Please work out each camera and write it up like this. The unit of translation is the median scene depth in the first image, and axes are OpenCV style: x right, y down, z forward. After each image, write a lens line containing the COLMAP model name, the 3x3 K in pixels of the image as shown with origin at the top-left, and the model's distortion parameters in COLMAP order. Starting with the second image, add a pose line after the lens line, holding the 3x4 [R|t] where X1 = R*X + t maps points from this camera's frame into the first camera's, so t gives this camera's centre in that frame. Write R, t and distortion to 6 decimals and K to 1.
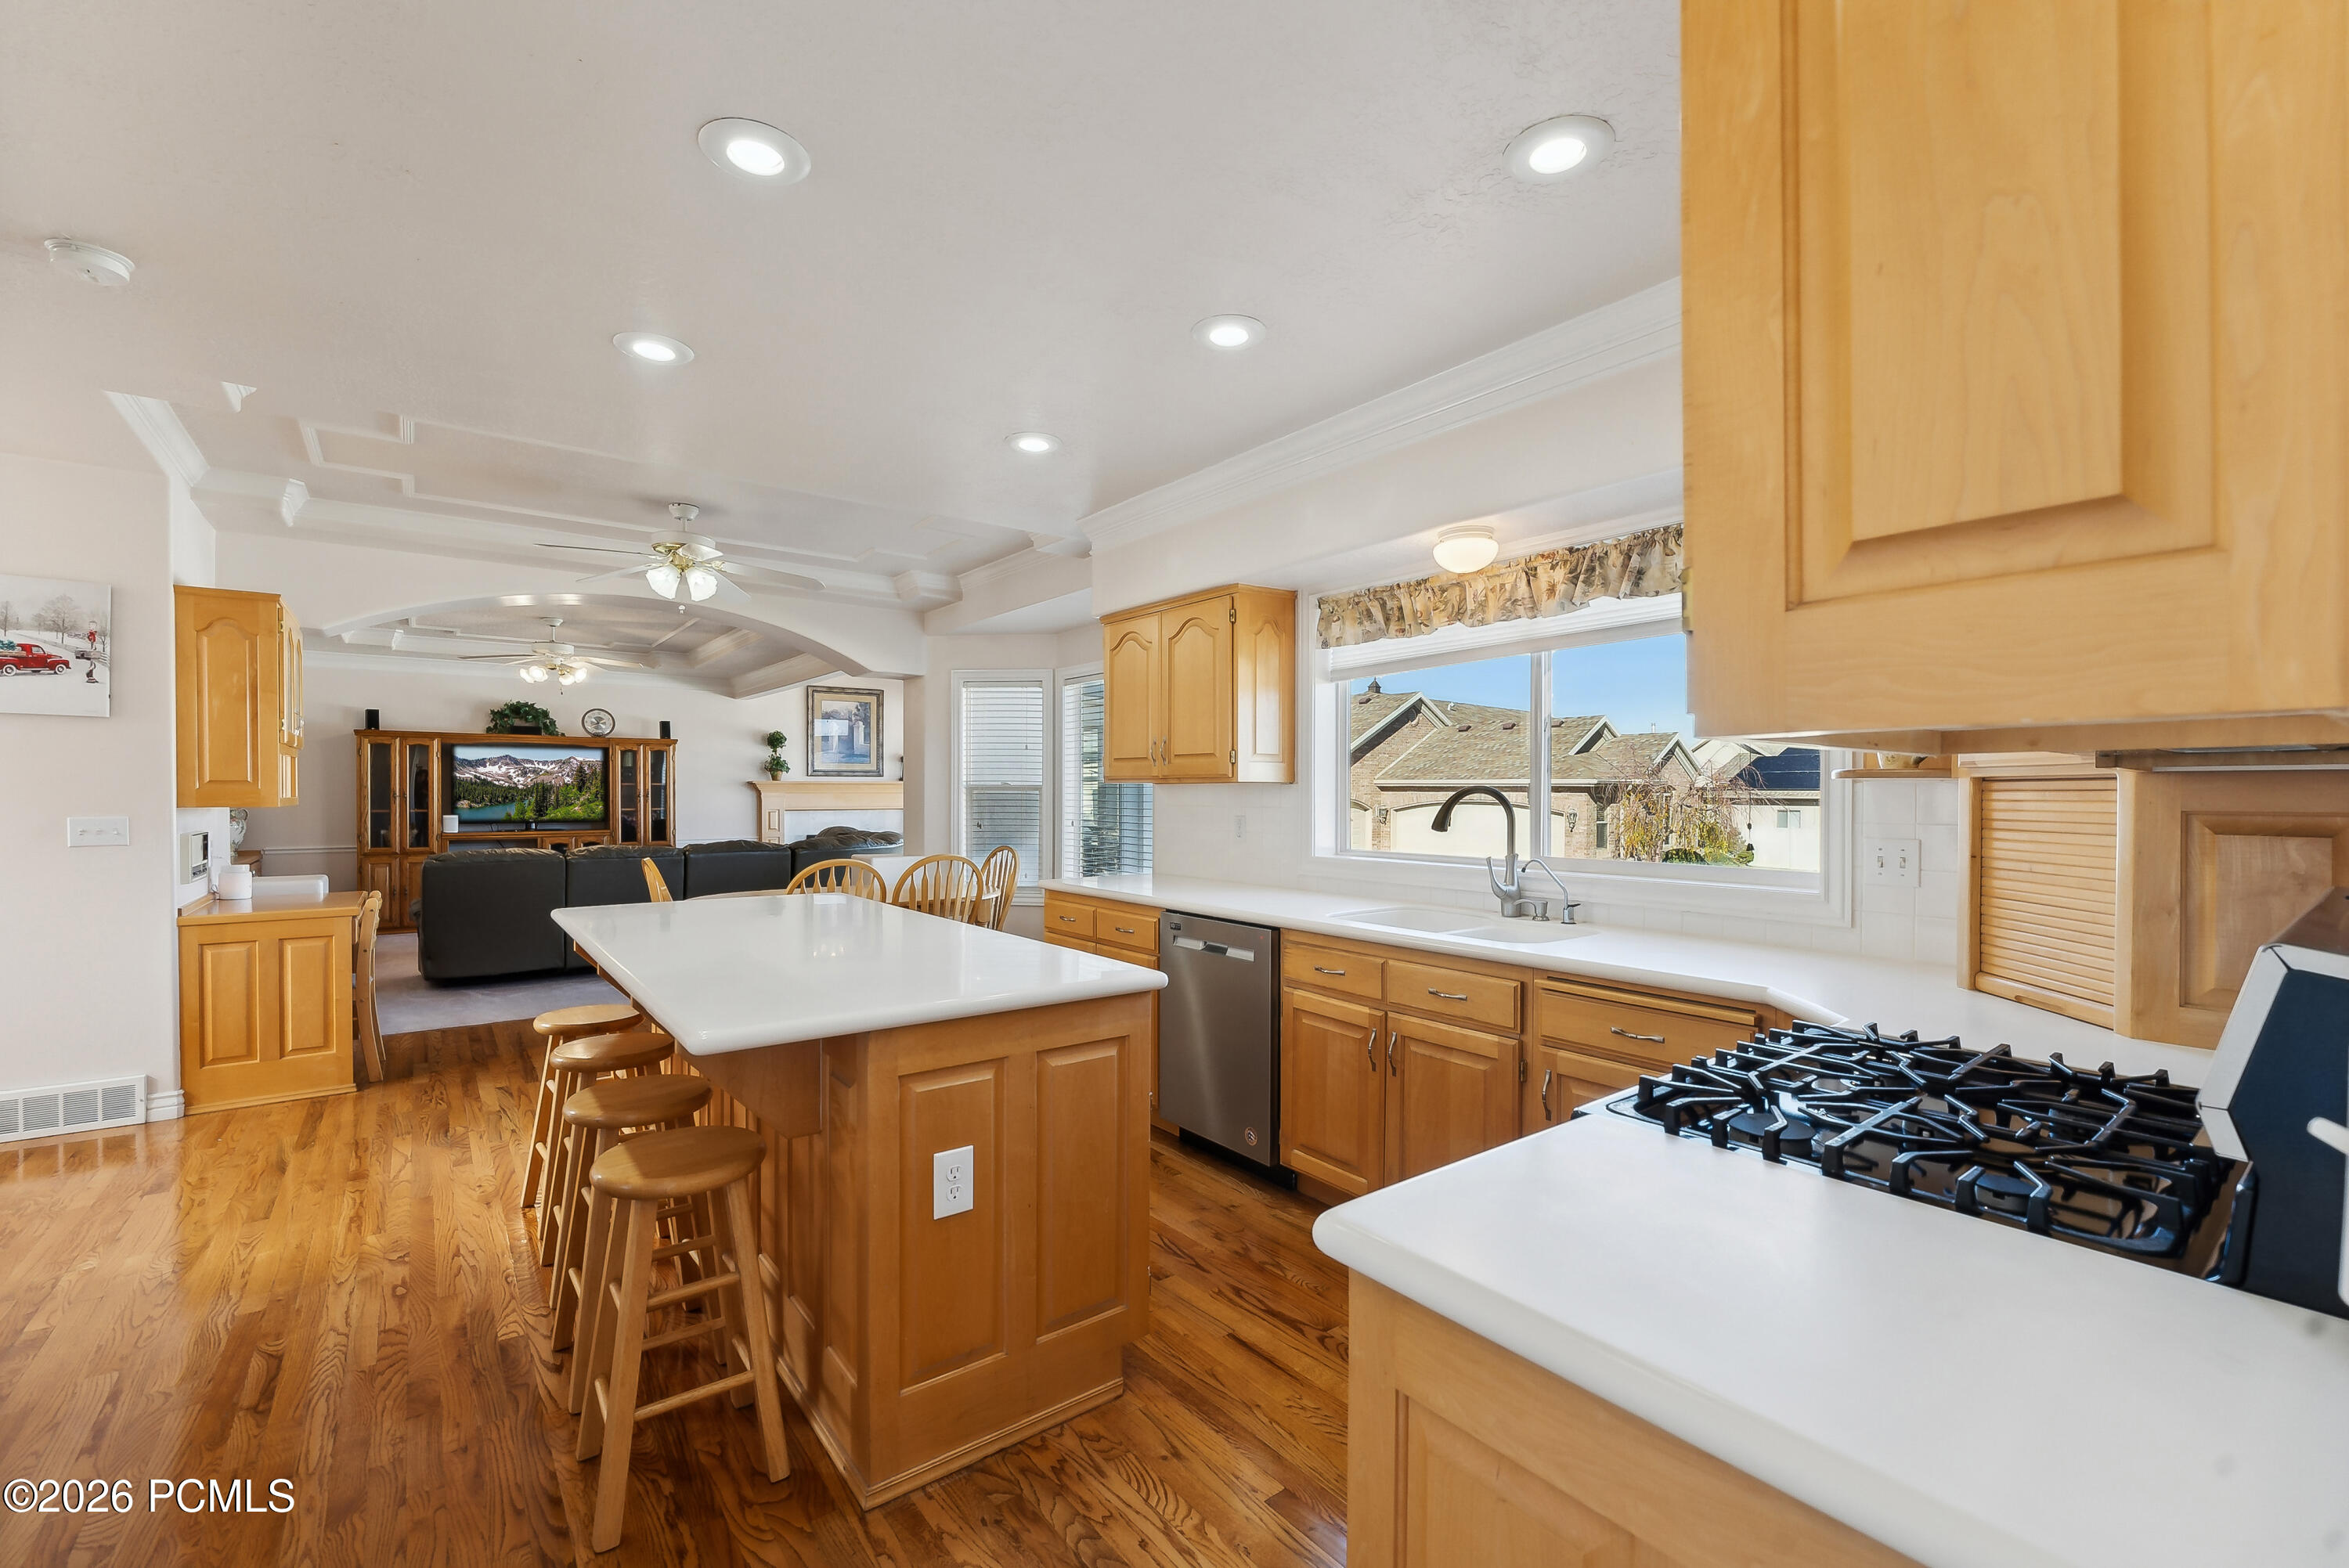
lens RADIAL K [[971.5, 0, 1173.1], [0, 971.5, 795.8], [0, 0, 1]] dist [0.001465, 0.000058]
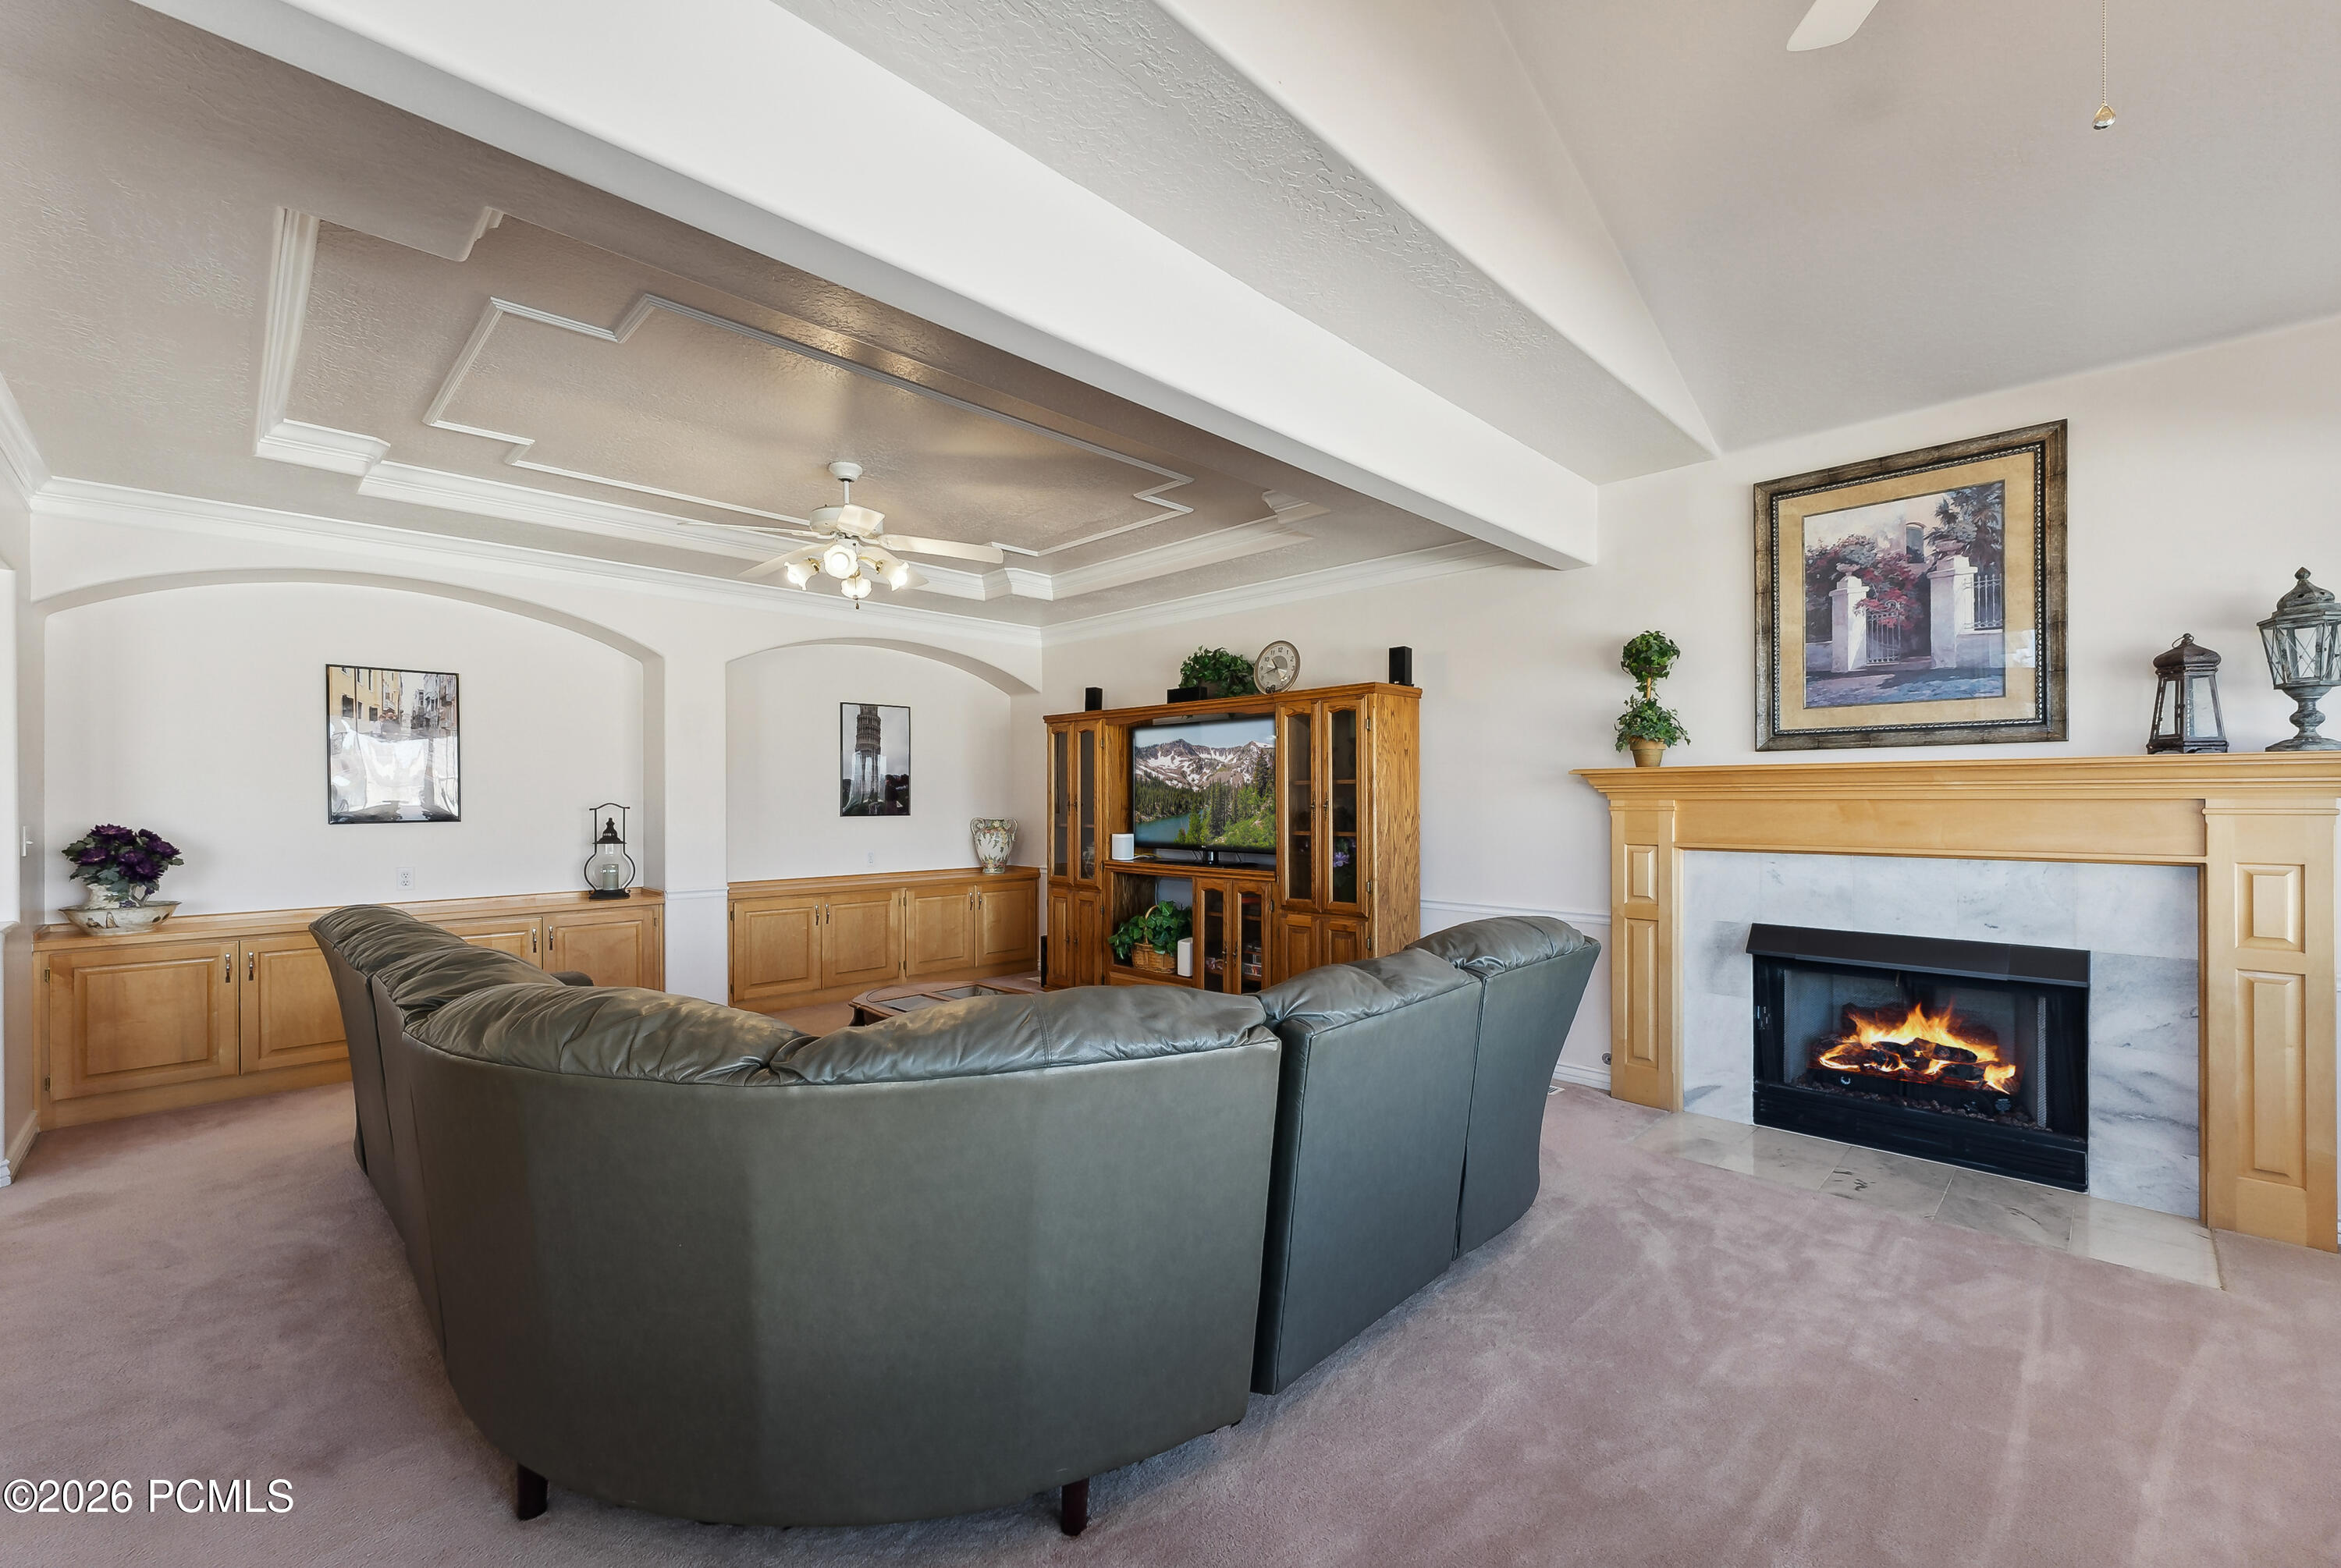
lens RADIAL K [[968.1, 0, 1170.9], [0, 968.1, 791.8], [0, 0, 1]] dist [0.001465, 0.000058]
pose [[0.126297, -0.000757, -0.991992, -0.076348], [0.003935, 0.999992, -0.000262, -0.007557], [0.991985, -0.003870, 0.126299, 0.892254]]
